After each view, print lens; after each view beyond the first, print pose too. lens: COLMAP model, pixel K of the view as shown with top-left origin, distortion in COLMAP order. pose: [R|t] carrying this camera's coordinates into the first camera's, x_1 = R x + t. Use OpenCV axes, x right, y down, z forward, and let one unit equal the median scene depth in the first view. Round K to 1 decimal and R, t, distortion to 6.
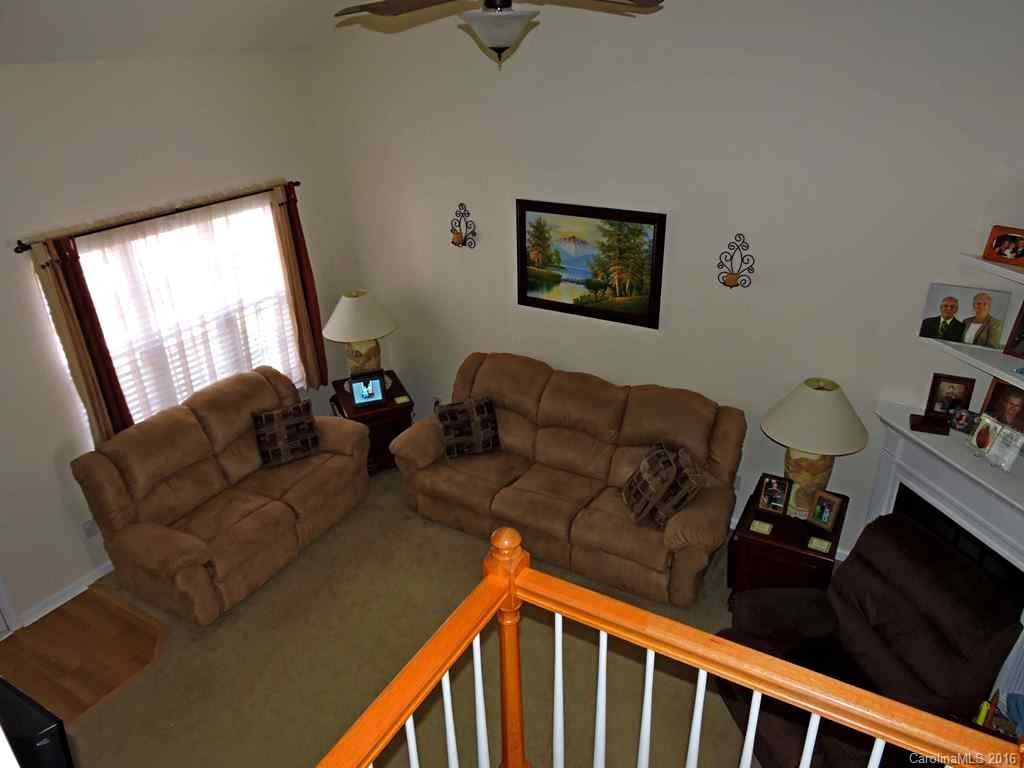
lens RADIAL K [[717.4, 0, 512.0], [0, 717.4, 384.0], [0, 0, 1]] dist [0.000706, -0.042983]
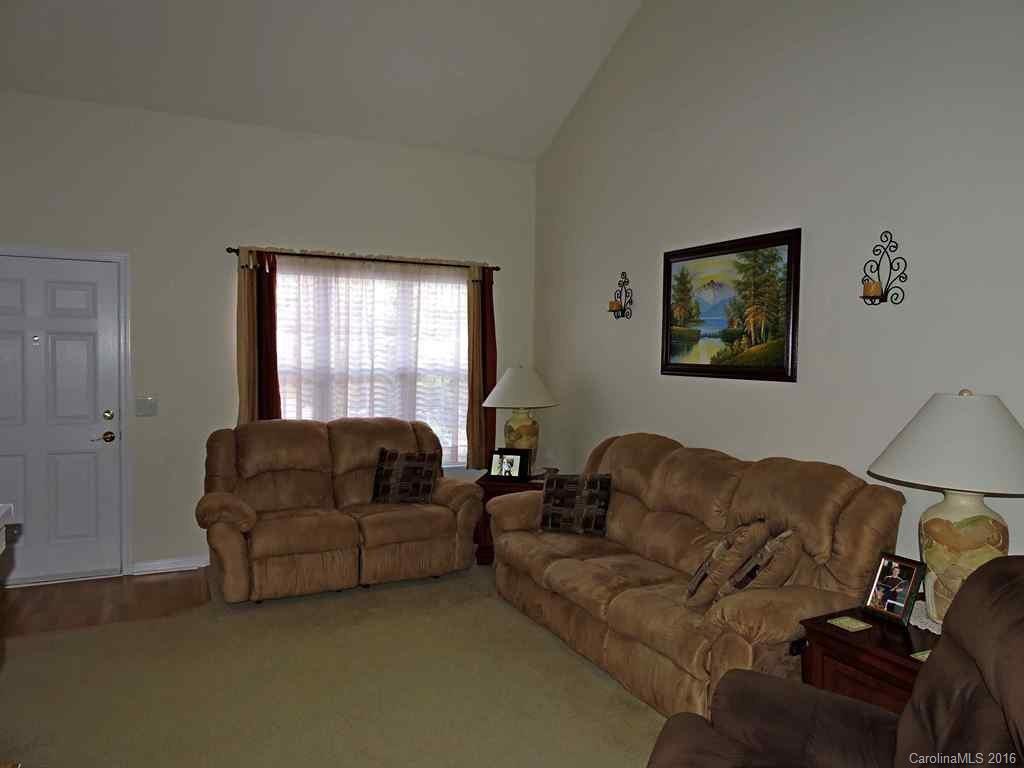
lens RADIAL K [[717.4, 0, 512.0], [0, 717.4, 384.0], [0, 0, 1]] dist [0.000706, -0.042983]
pose [[0.836812, 0.060822, -0.544102, 0.352473], [-0.267311, 0.912692, -0.309092, 0.229910], [0.477798, 0.404096, 0.780010, 0.265225]]
